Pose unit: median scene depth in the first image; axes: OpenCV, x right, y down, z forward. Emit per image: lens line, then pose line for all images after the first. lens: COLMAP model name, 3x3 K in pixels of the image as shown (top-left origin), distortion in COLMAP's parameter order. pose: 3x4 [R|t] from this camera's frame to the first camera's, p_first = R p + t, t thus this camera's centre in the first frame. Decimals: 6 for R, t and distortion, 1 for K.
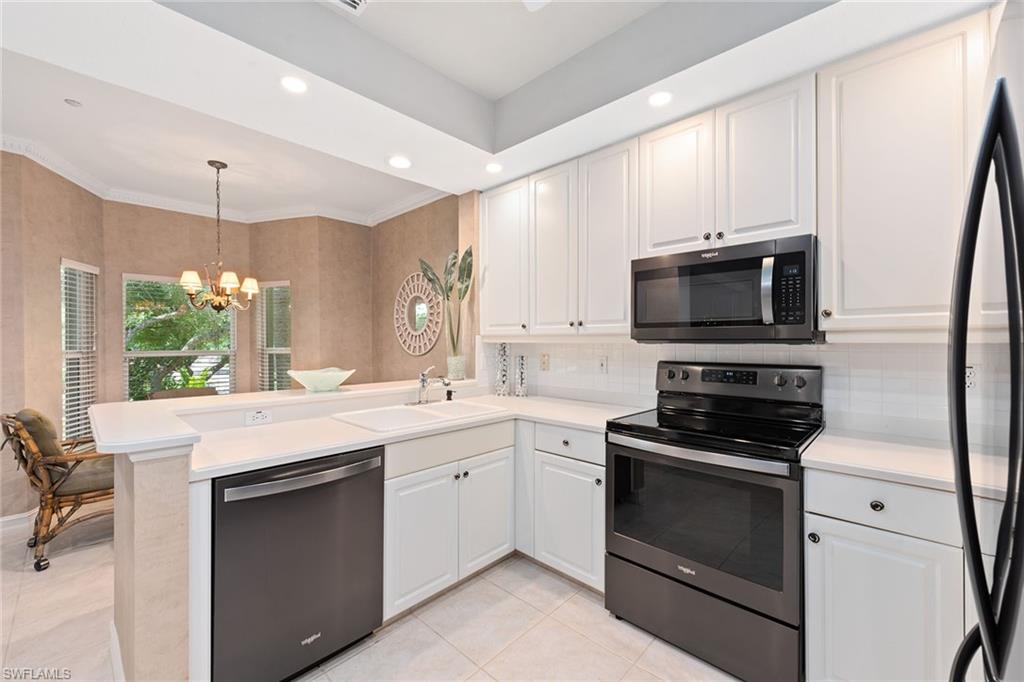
lens RADIAL K [[419.1, 0, 512.0], [0, 419.1, 341.0], [0, 0, 1]] dist [0.017320, -0.000261]
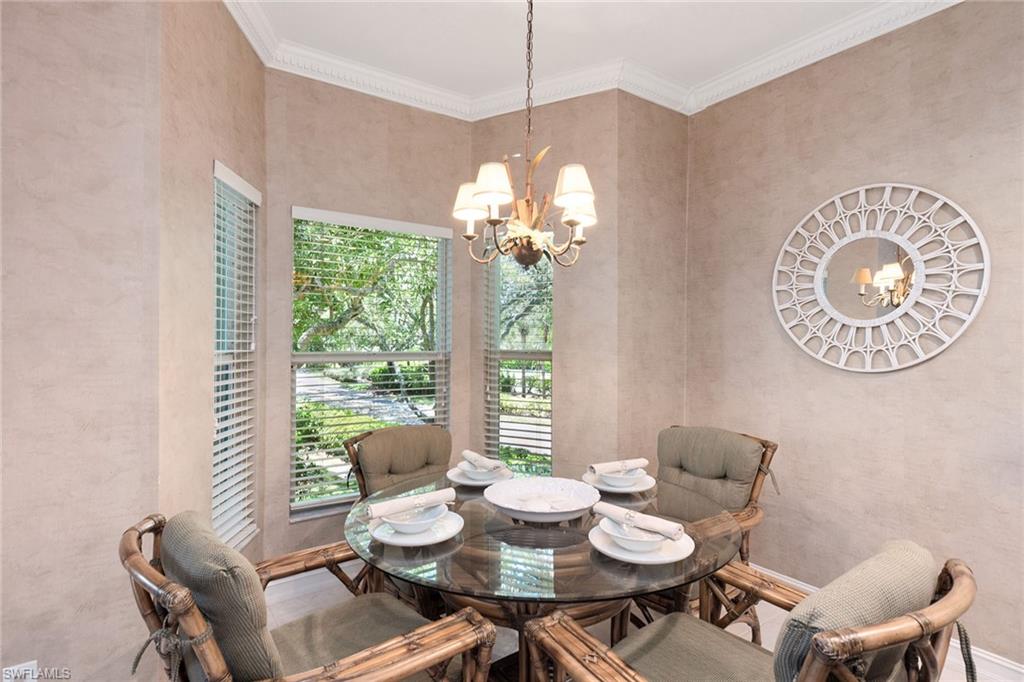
lens RADIAL K [[510.6, 0, 512.0], [0, 510.6, 341.0], [0, 0, 1]] dist [0.020758, 0.000064]
pose [[0.982273, 0.011933, -0.187078, -0.529665], [-0.010307, 0.999900, 0.009666, 0.000229], [0.187174, -0.007566, 0.982298, 0.422392]]
